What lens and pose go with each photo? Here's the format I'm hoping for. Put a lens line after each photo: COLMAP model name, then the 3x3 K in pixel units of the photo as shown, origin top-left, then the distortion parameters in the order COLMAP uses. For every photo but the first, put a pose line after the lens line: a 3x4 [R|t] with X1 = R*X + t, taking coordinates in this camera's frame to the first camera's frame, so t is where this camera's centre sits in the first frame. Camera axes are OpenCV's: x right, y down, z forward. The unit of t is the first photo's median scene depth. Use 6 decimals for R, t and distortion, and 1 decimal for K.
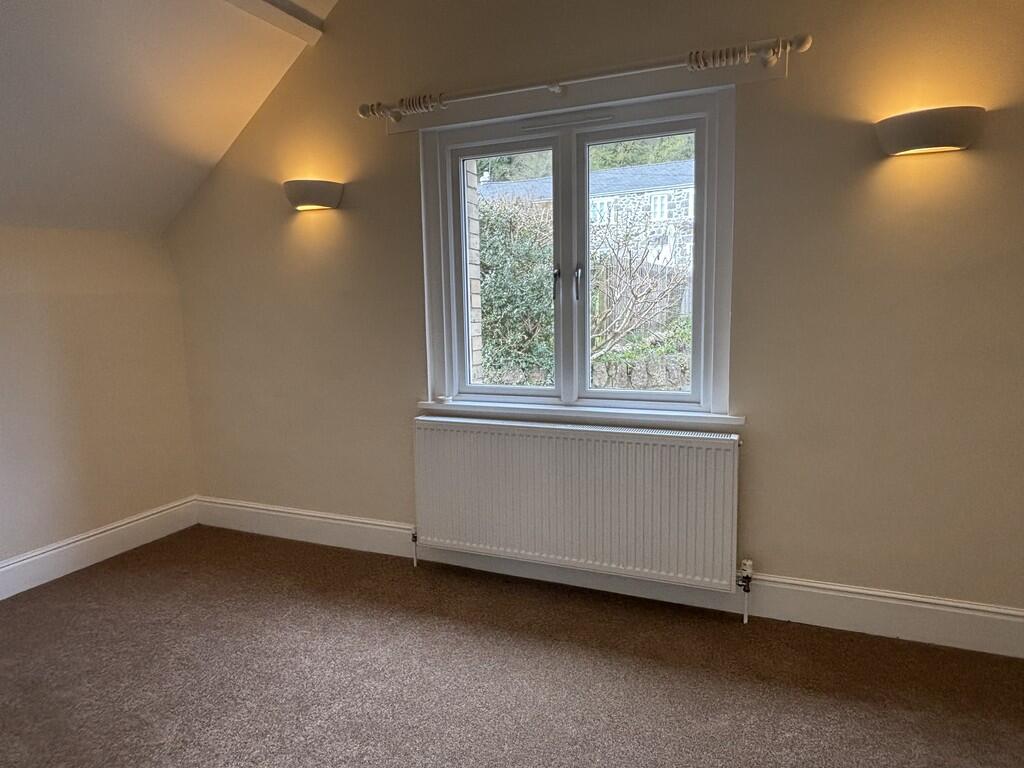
lens RADIAL K [[643.3, 0, 512.0], [0, 643.3, 384.0], [0, 0, 1]] dist [0.101039, -0.131817]
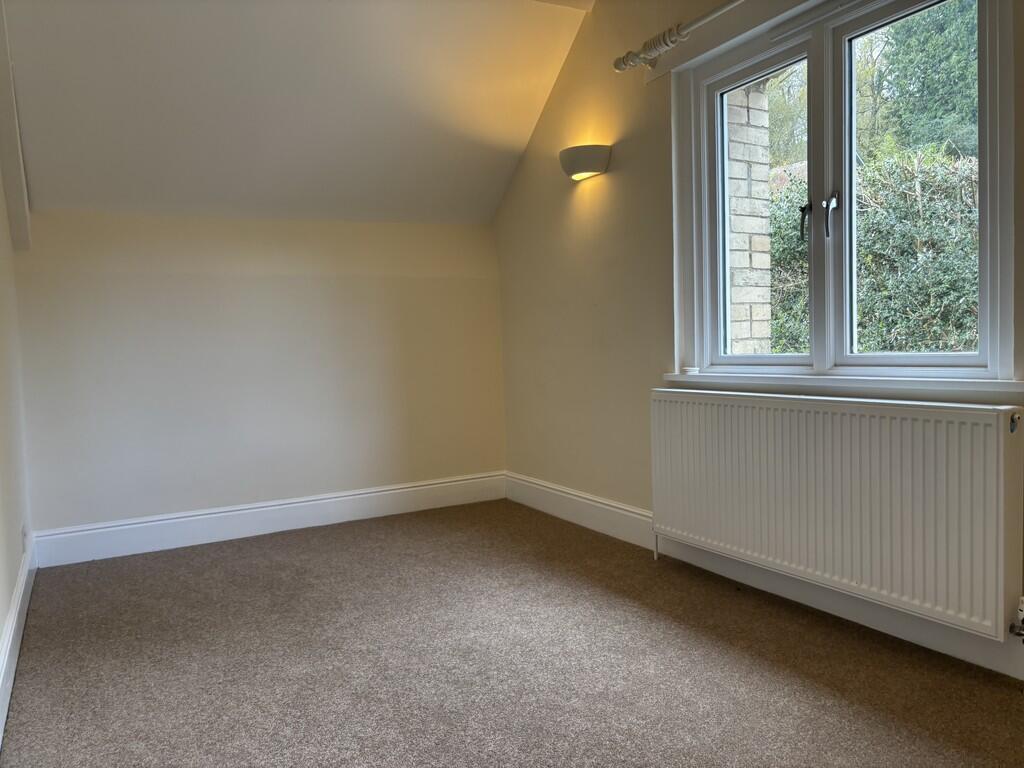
lens RADIAL K [[778.1, 0, 512.0], [0, 778.1, 384.0], [0, 0, 1]] dist [0.019185, -0.002009]
pose [[0.790368, 0.027765, -0.612003, 0.342800], [-0.060323, 0.997645, -0.032643, 0.090178], [0.609656, 0.062717, 0.790181, 0.029698]]
